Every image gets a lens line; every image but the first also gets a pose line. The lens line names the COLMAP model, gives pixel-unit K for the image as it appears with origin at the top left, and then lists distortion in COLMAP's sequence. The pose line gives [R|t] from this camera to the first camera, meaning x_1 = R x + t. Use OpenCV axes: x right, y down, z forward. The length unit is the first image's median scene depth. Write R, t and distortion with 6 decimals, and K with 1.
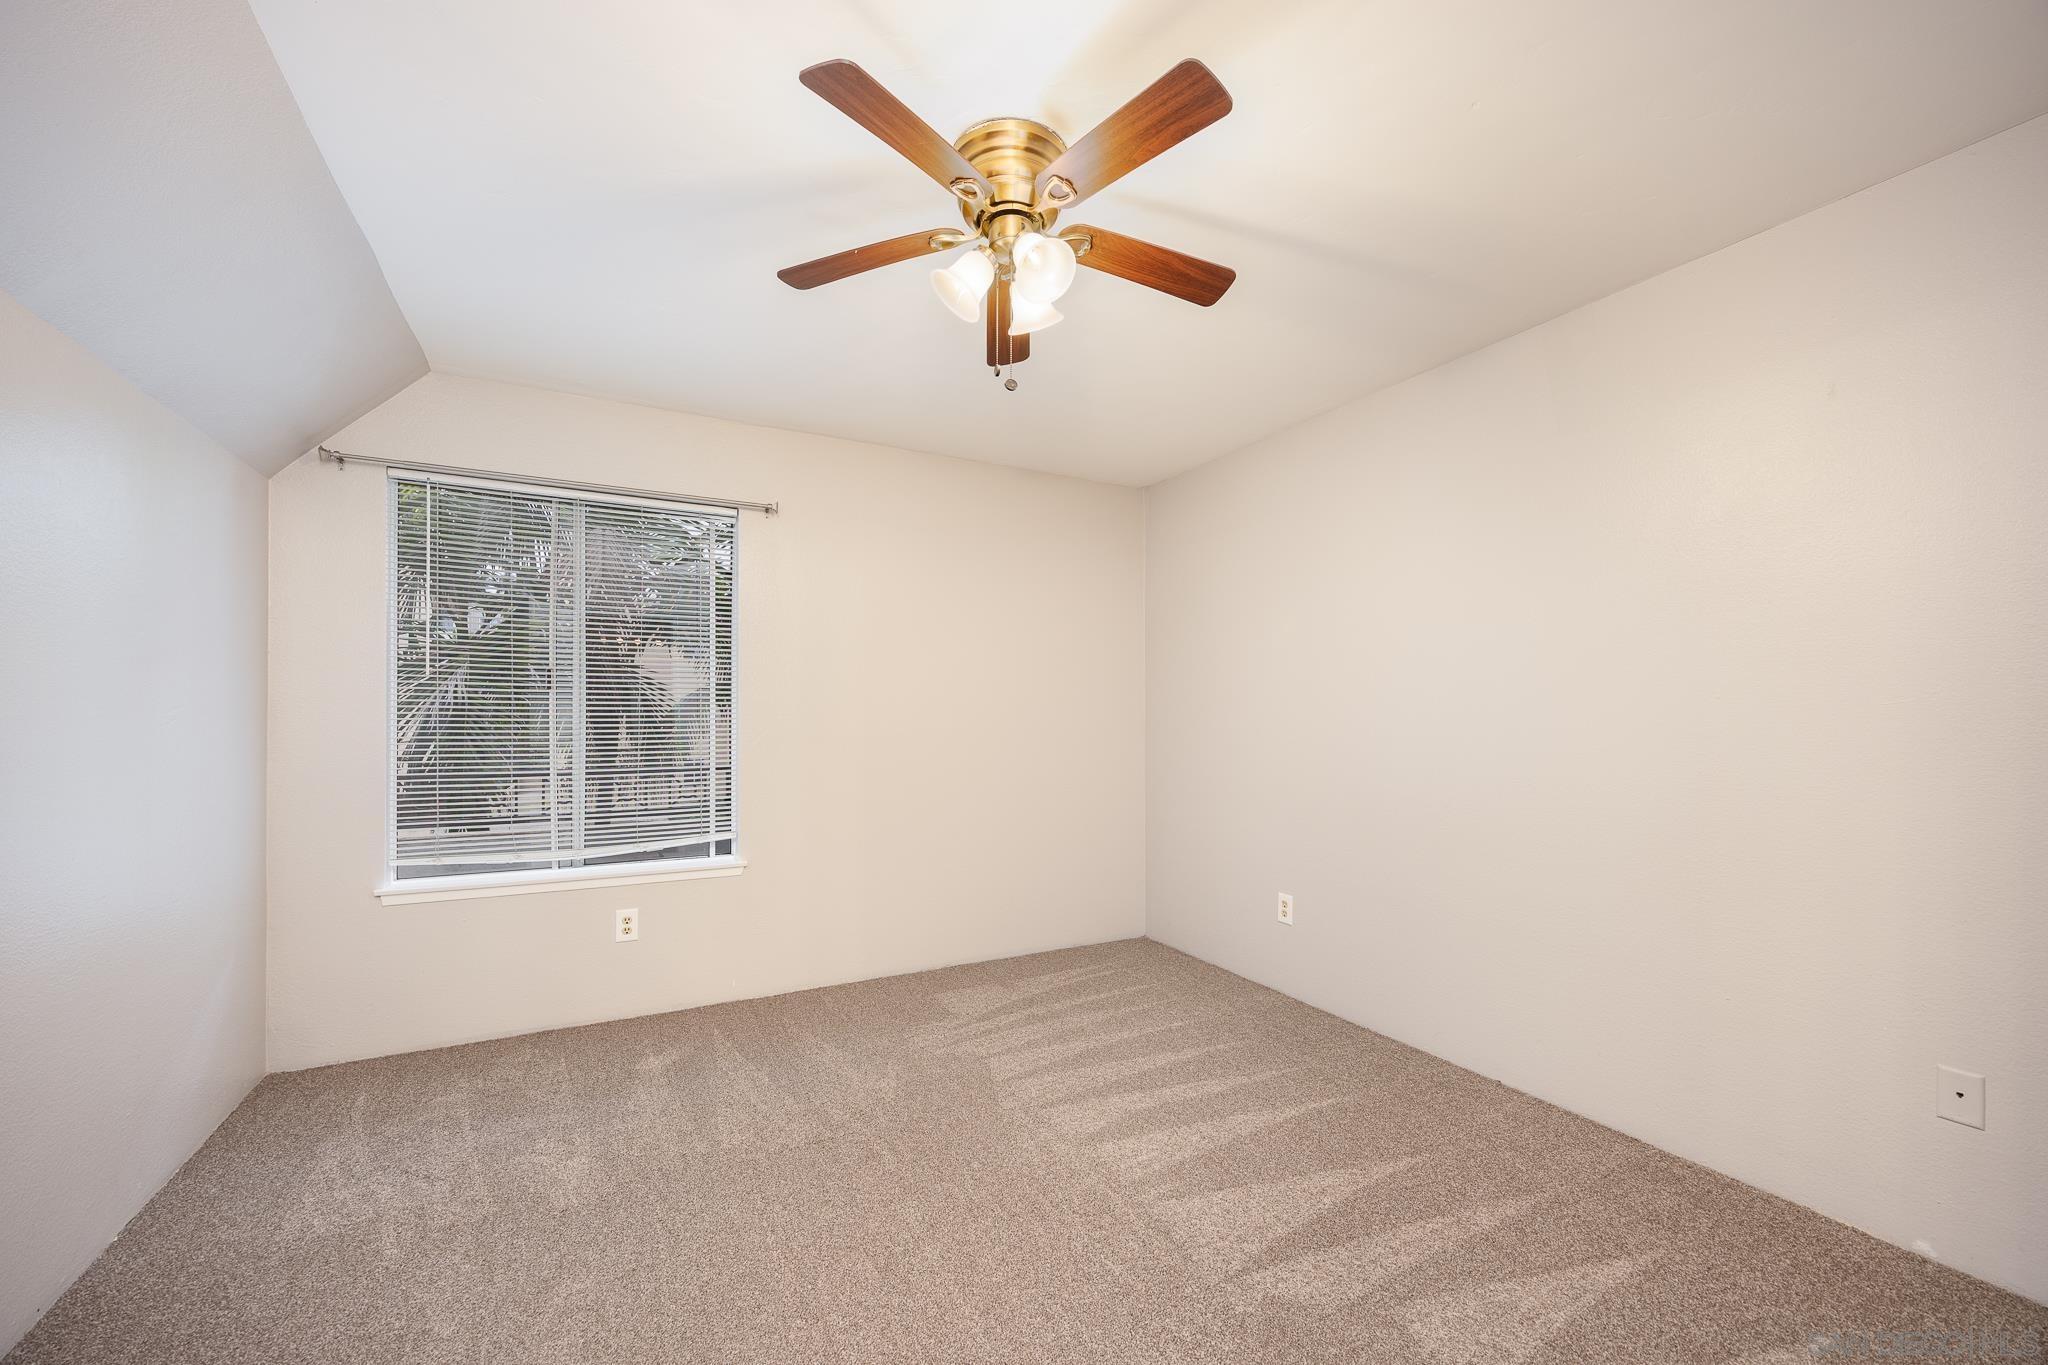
lens RADIAL K [[789.1, 0, 1033.5], [0, 789.1, 697.7], [0, 0, 1]] dist [-0.000496, -0.000031]
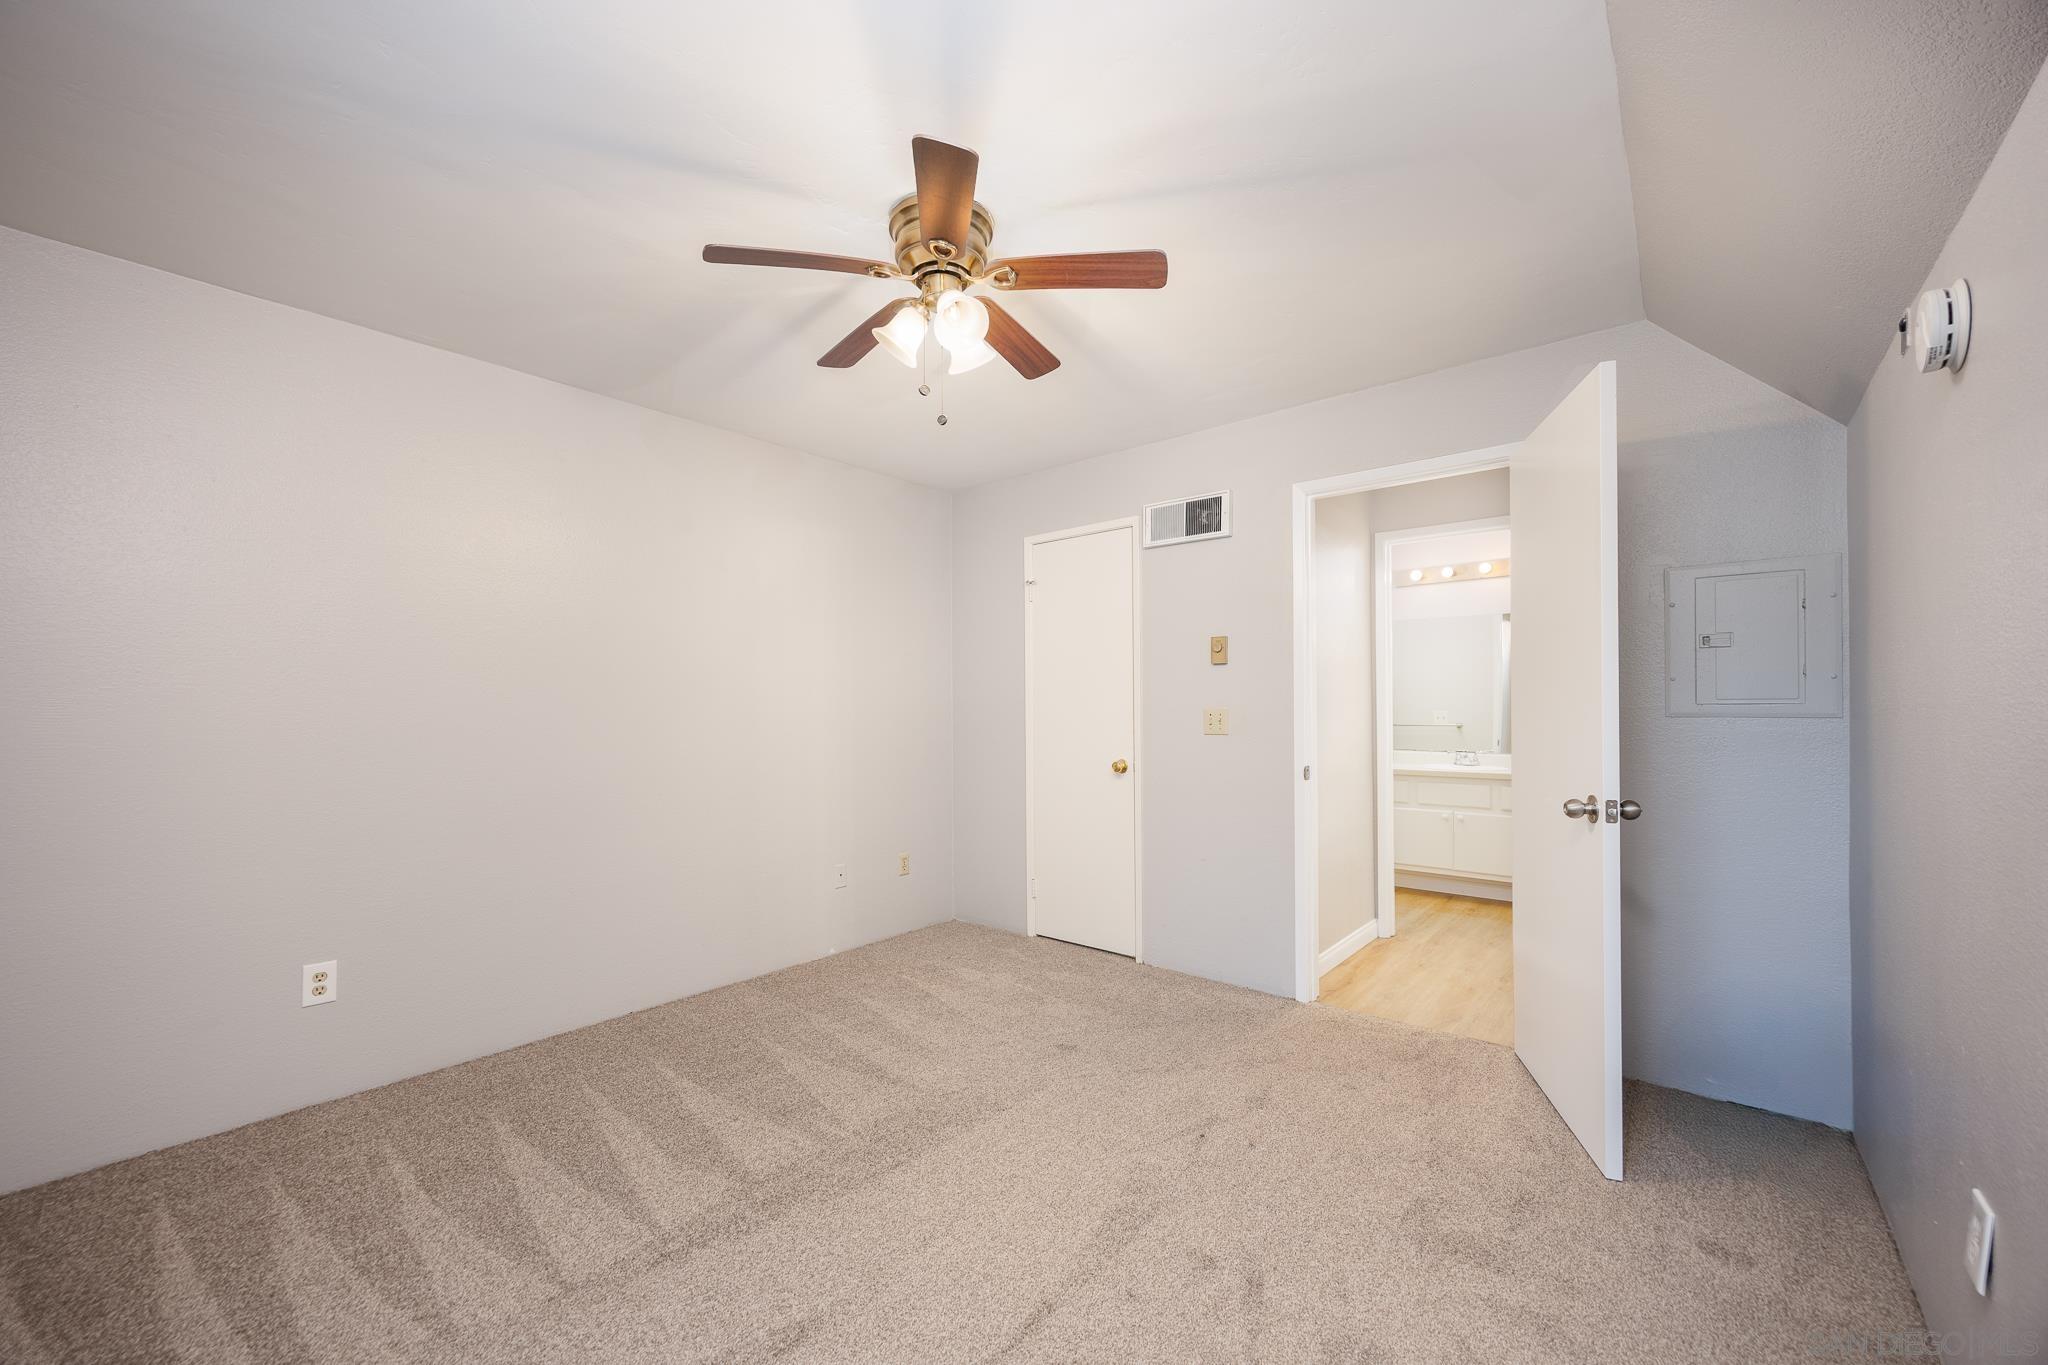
lens RADIAL K [[789.1, 0, 1032.4], [0, 789.1, 693.1], [0, 0, 1]] dist [-0.000496, -0.000031]
pose [[-0.359365, 0.016623, 0.933049, -0.719498], [-0.010566, 0.999705, -0.021880, 0.019676], [-0.933137, -0.017721, -0.359084, 0.828104]]
